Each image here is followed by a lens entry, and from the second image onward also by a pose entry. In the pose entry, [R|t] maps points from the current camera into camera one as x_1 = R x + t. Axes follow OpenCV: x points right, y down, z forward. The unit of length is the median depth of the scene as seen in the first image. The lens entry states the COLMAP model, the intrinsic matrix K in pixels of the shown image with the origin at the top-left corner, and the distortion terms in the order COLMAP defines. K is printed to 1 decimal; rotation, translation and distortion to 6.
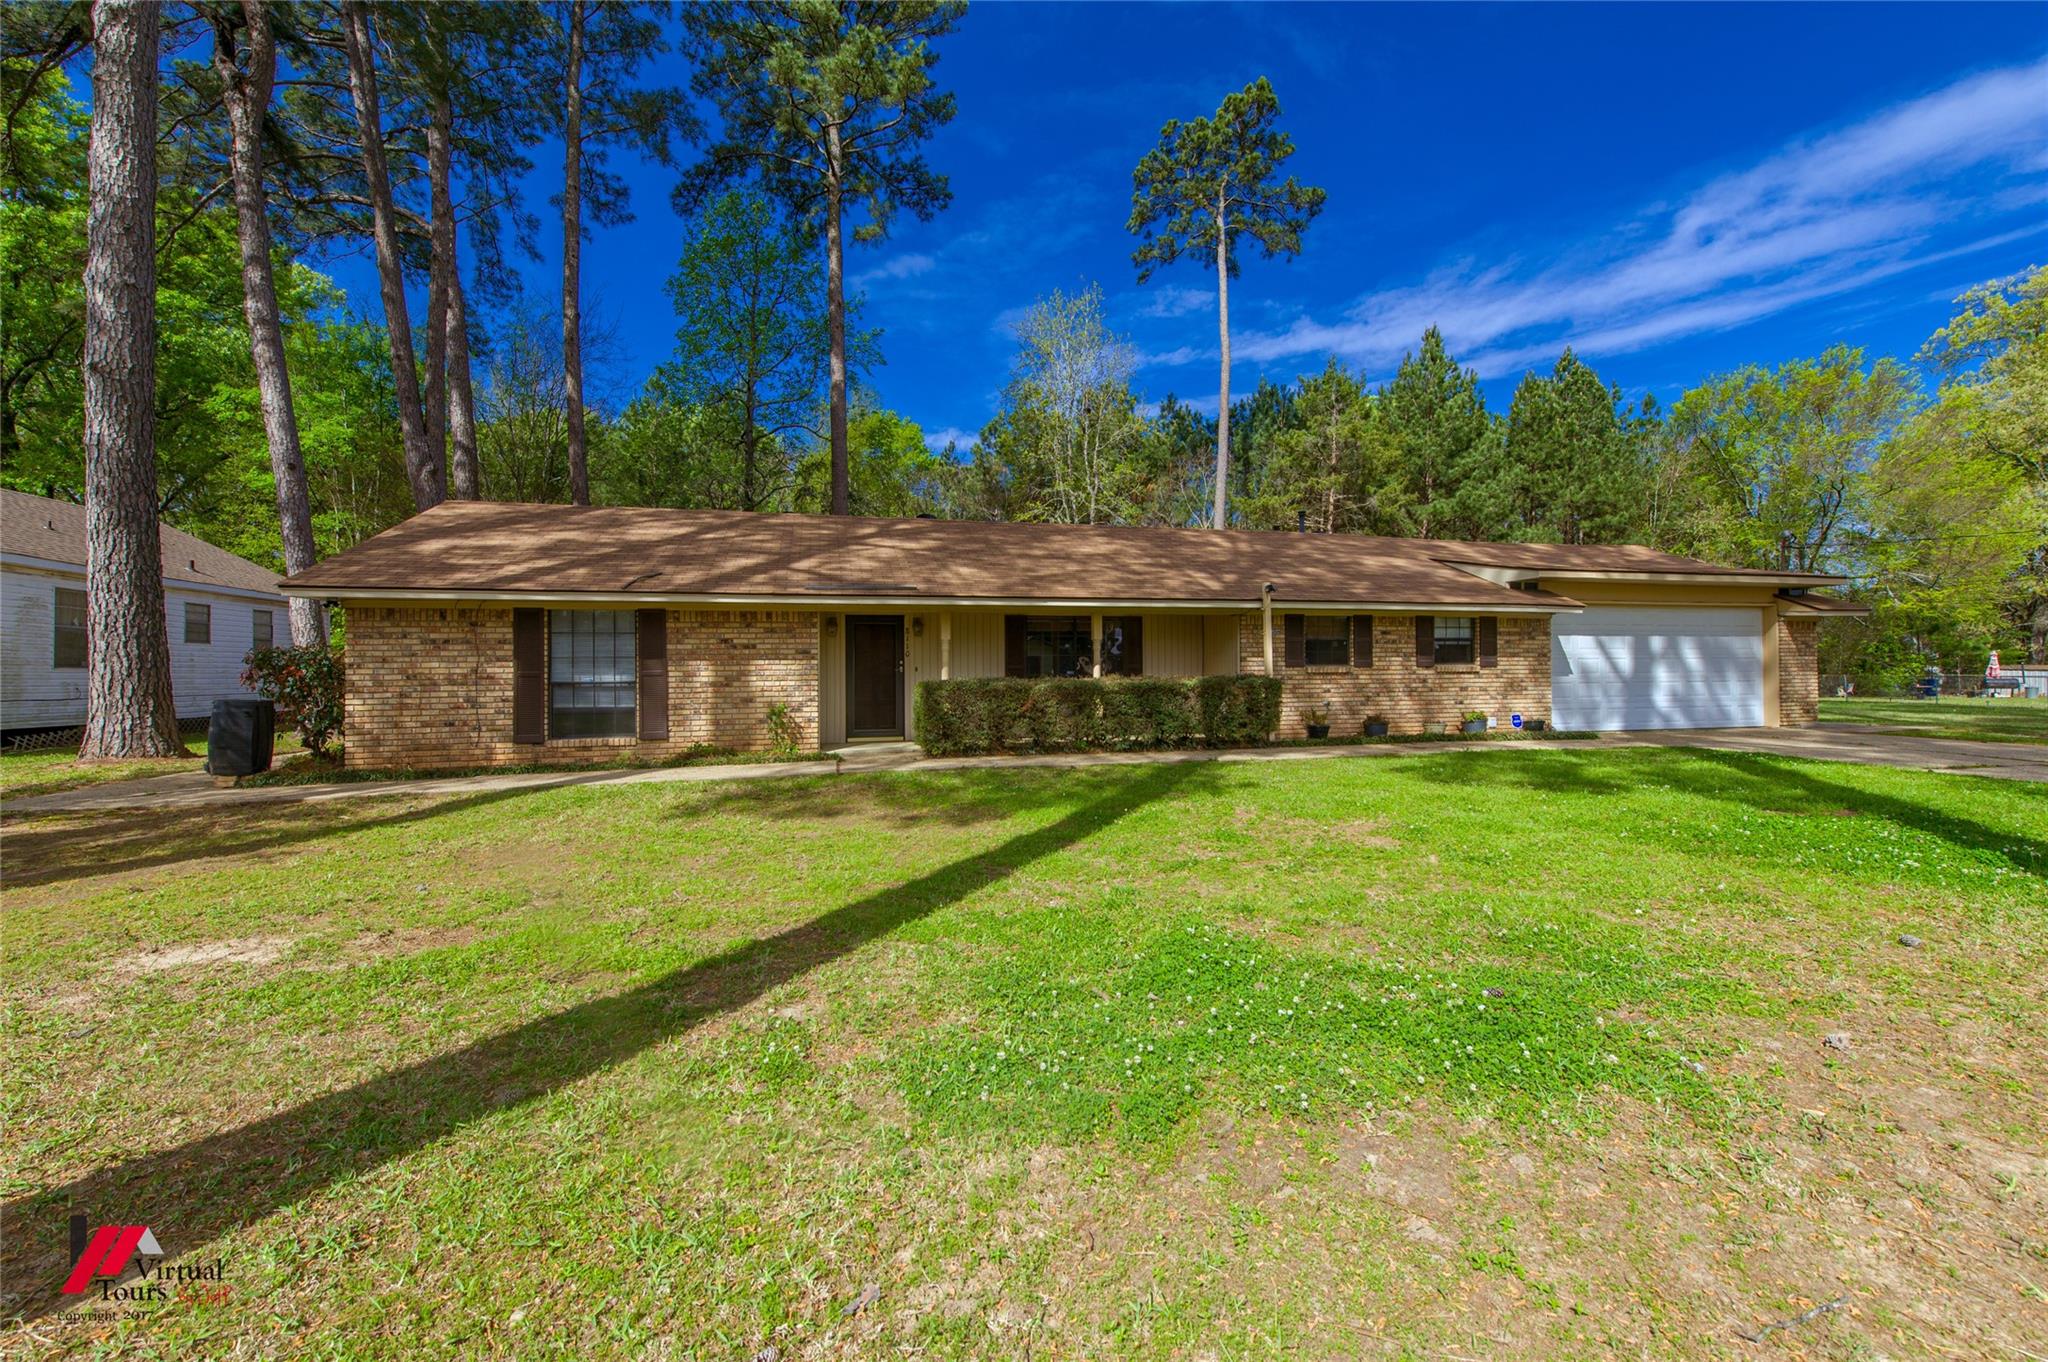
lens RADIAL K [[824.1, 0, 1023.9], [0, 824.1, 634.0], [0, 0, 1]] dist [0.009009, -0.000217]
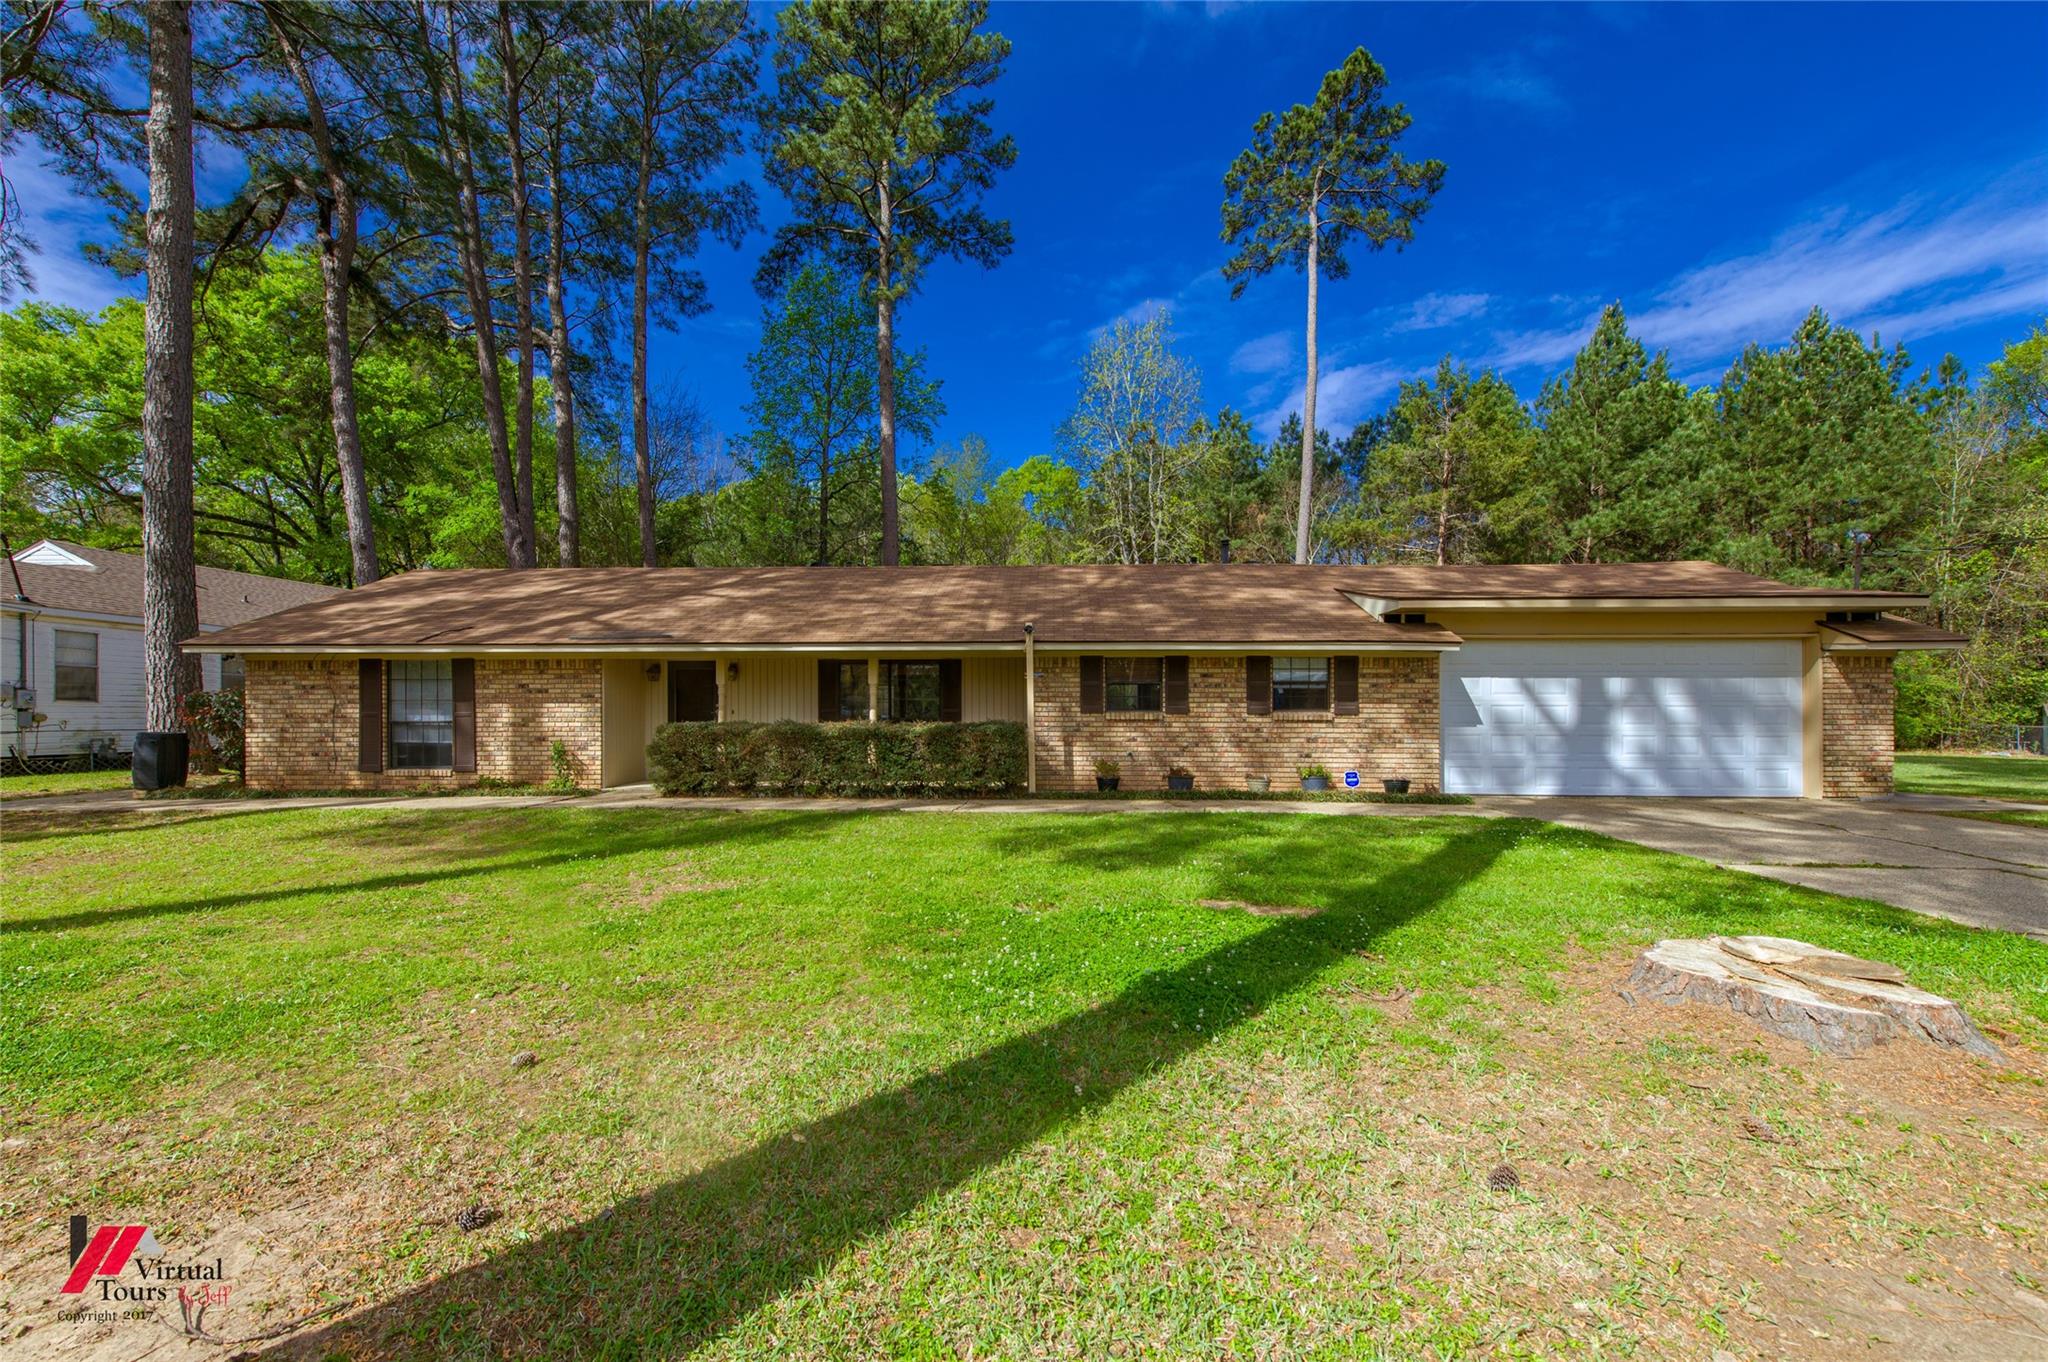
lens RADIAL K [[805.6, 0, 1014.1], [0, 805.6, 690.3], [0, 0, 1]] dist [0.006713, -0.000308]
pose [[0.958426, 0.001482, -0.285337, 0.477509], [0.004949, 0.999750, 0.021814, -0.005337], [0.285298, -0.022319, 0.958179, 0.106384]]
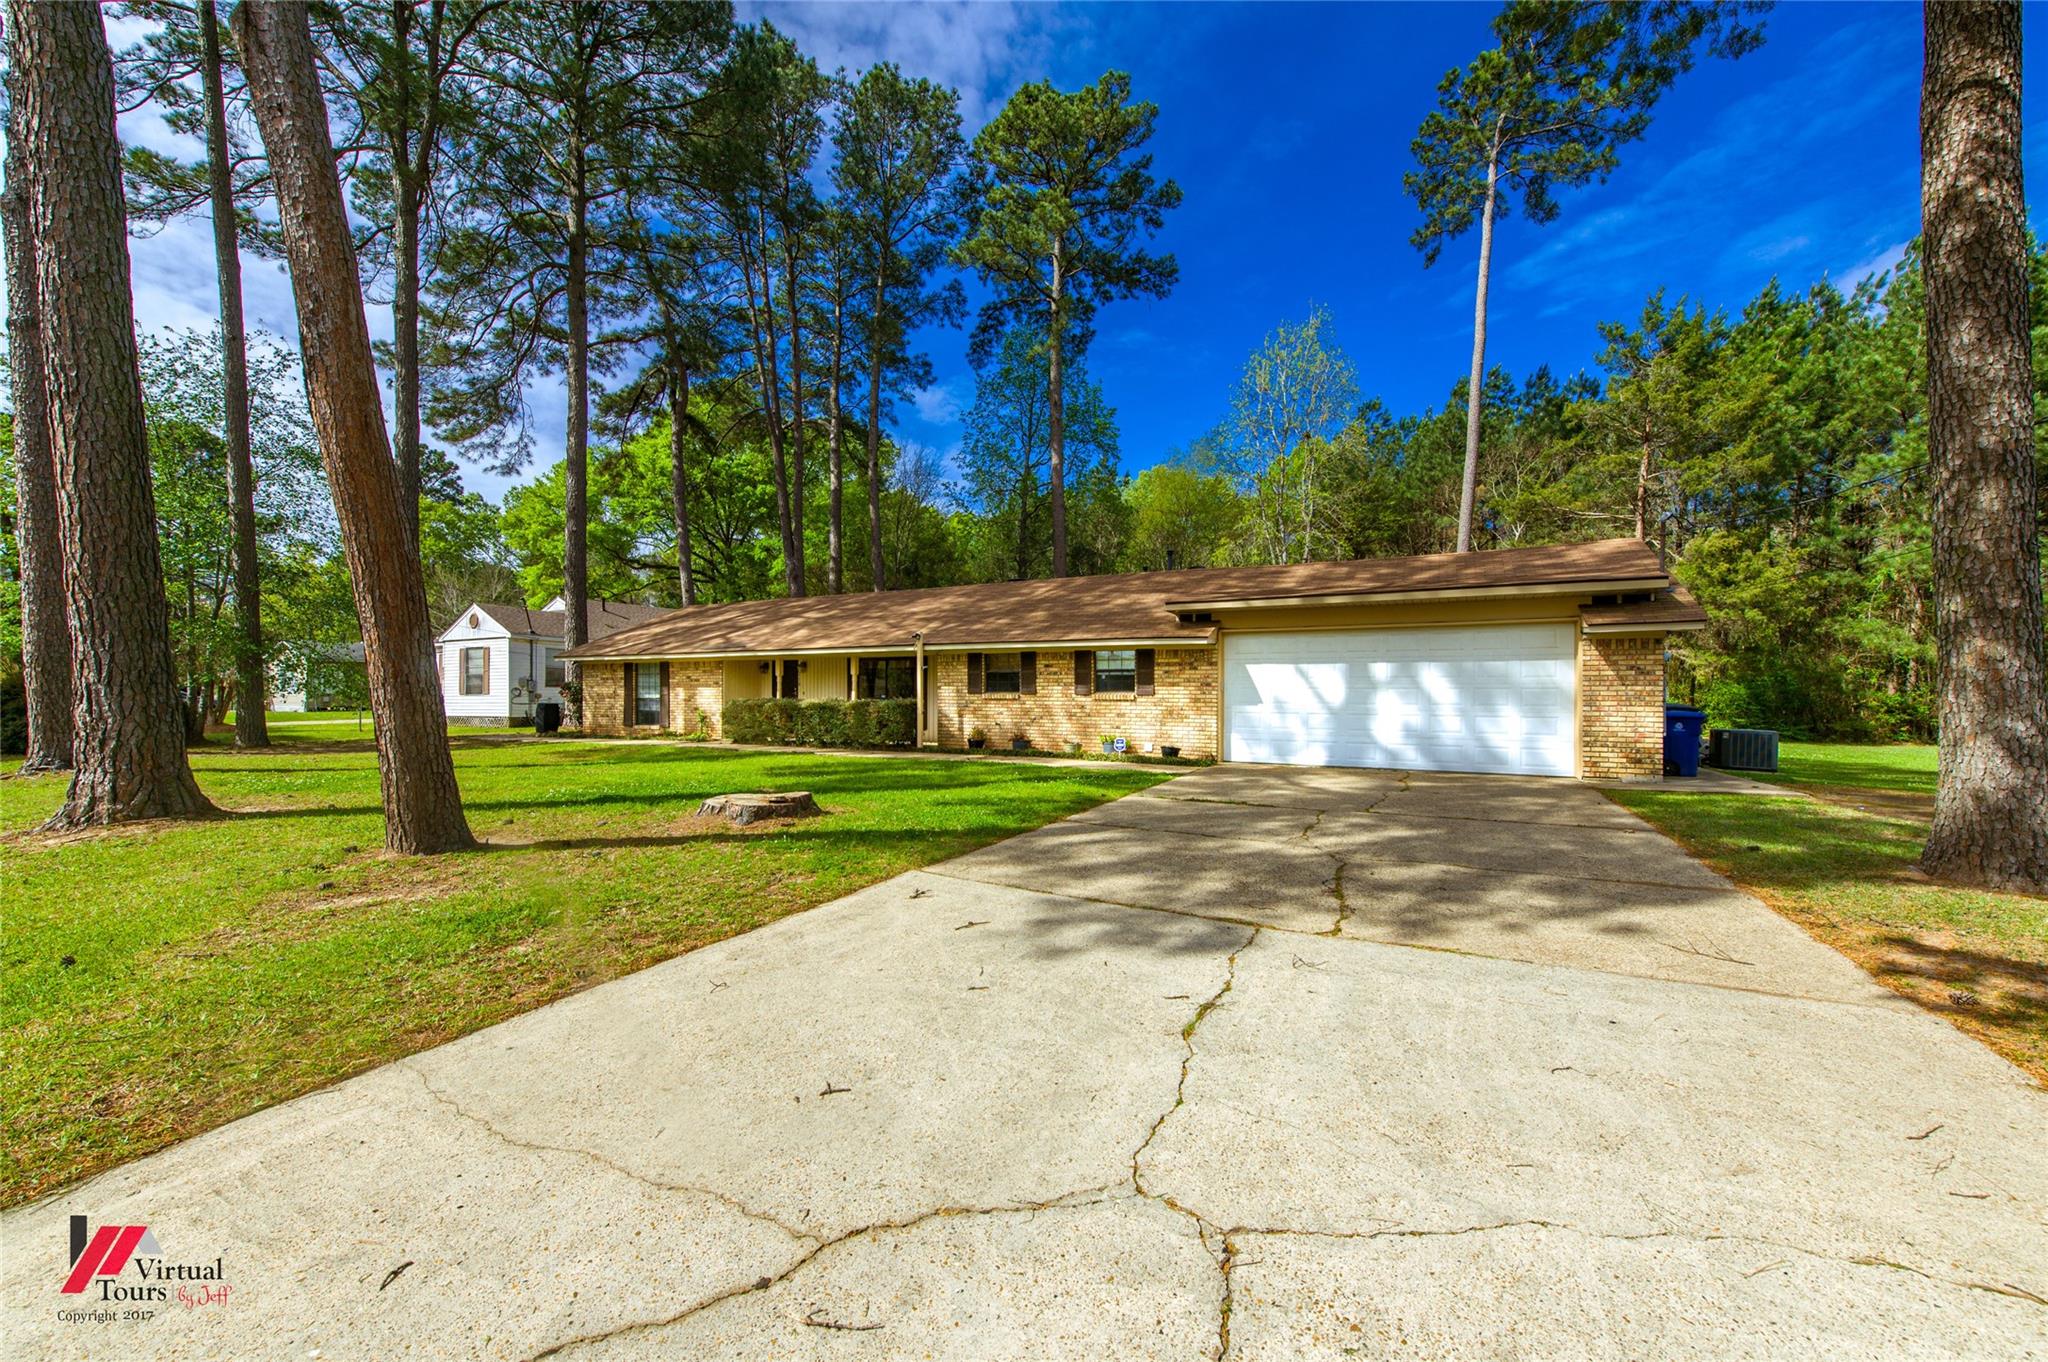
lens RADIAL K [[778.5, 0, 1026.6], [0, 778.5, 674.3], [0, 0, 1]] dist [0.016232, -0.000018]
pose [[0.744614, -0.006606, -0.667462, 1.141577], [0.022758, 0.999621, 0.015495, -0.007251], [0.667107, -0.026728, 0.744482, 0.140195]]
